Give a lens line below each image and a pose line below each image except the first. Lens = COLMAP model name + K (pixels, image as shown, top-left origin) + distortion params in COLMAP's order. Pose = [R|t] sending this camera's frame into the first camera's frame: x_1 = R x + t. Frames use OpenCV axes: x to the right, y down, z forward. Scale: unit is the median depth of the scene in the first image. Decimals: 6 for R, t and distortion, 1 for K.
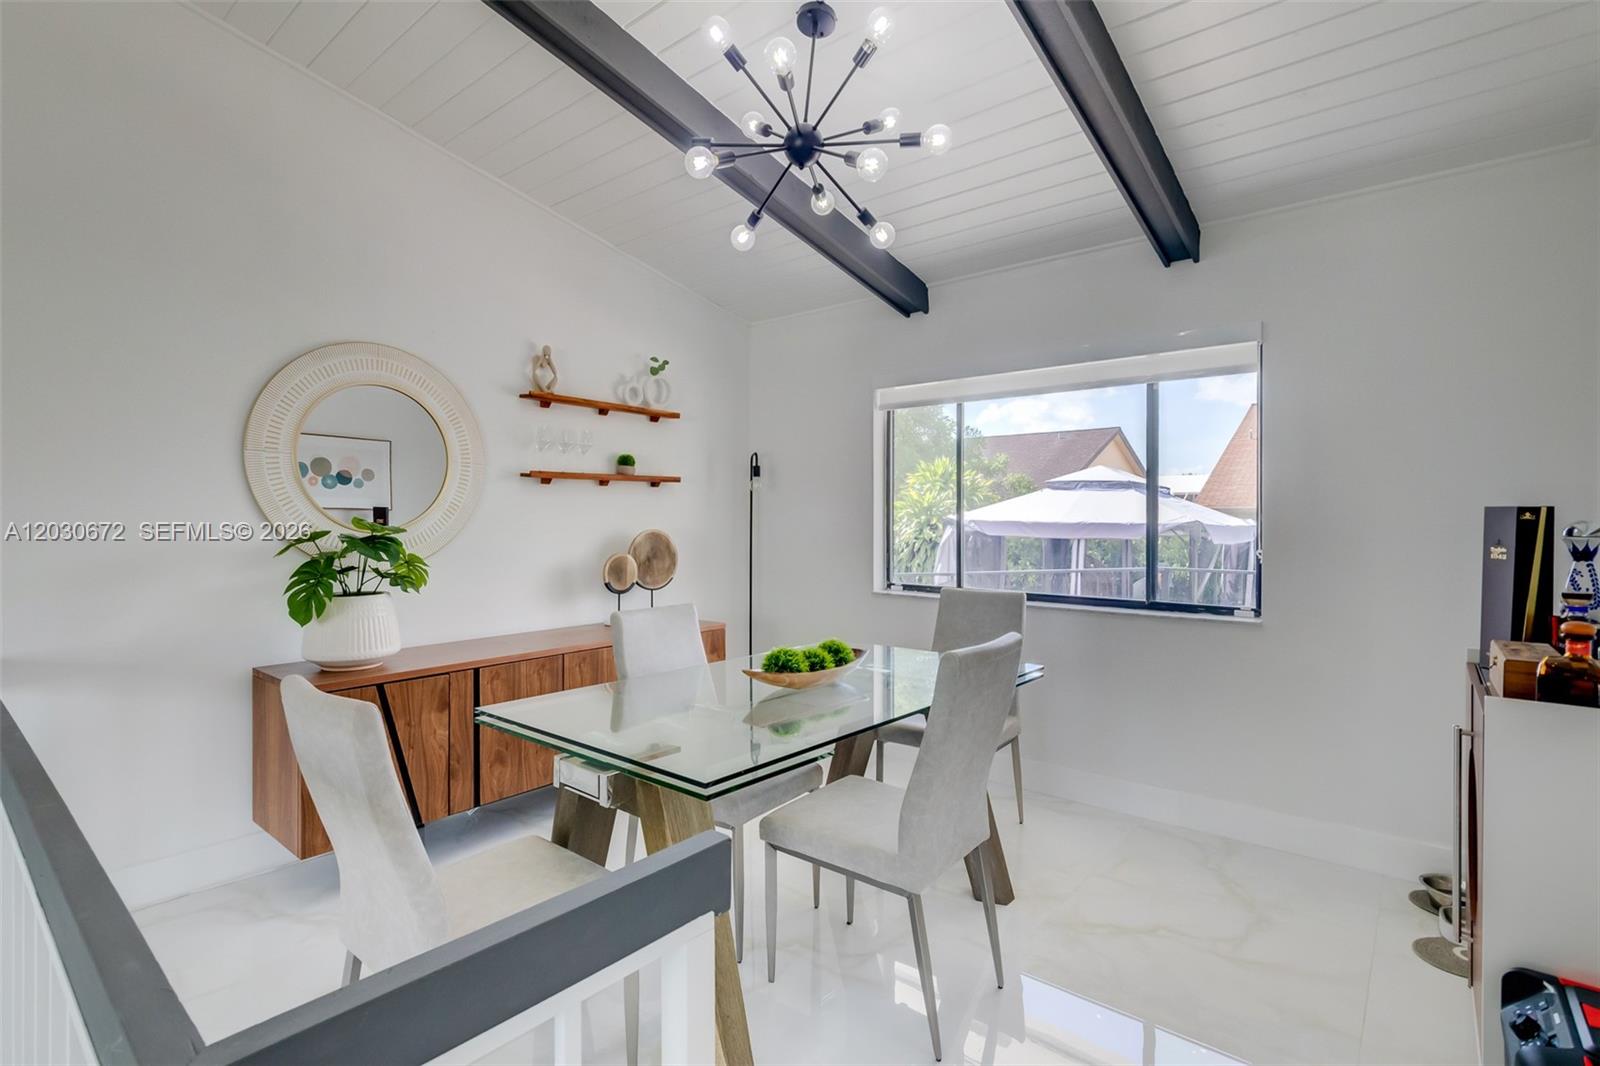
lens RADIAL K [[752.8, 0, 800.0], [0, 752.8, 533.0], [0, 0, 1]] dist [-0.000333, -0.000065]
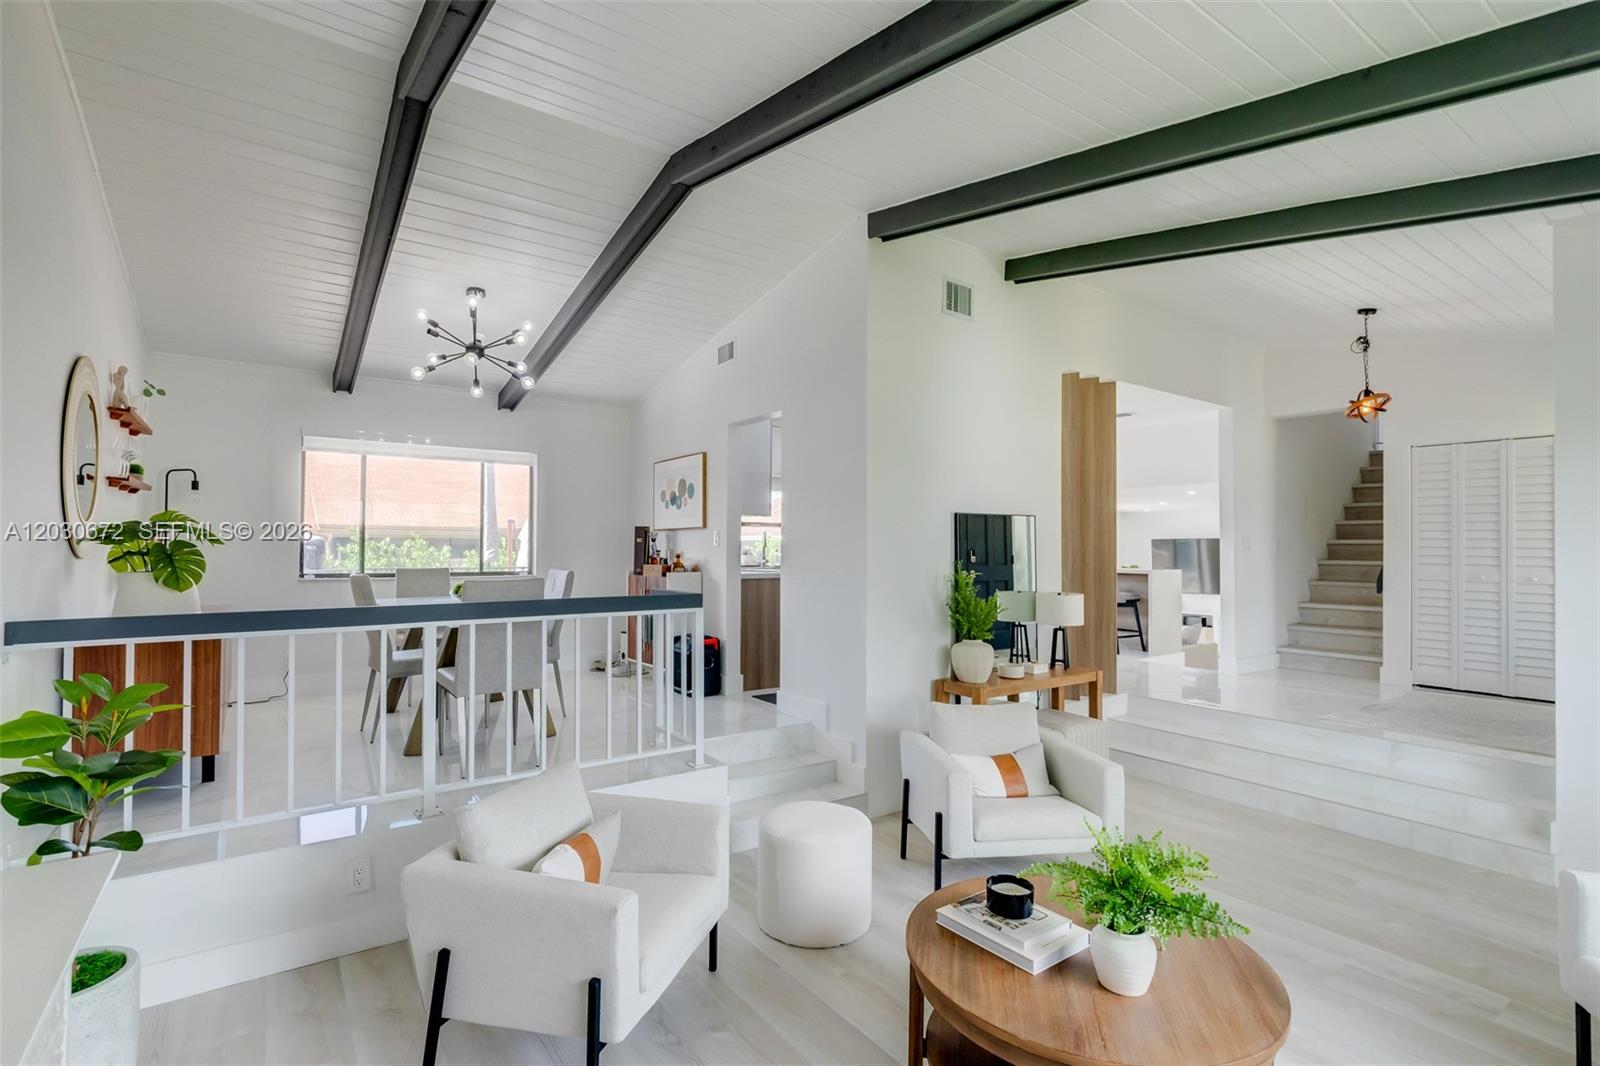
lens RADIAL K [[752.8, 0, 800.0], [0, 752.8, 533.0], [0, 0, 1]] dist [-0.000333, -0.000065]
pose [[0.260804, 0.006743, 0.965368, -1.283101], [0.015417, 0.999819, -0.011149, 0.026482], [-0.965269, 0.017790, 0.260653, -0.334912]]
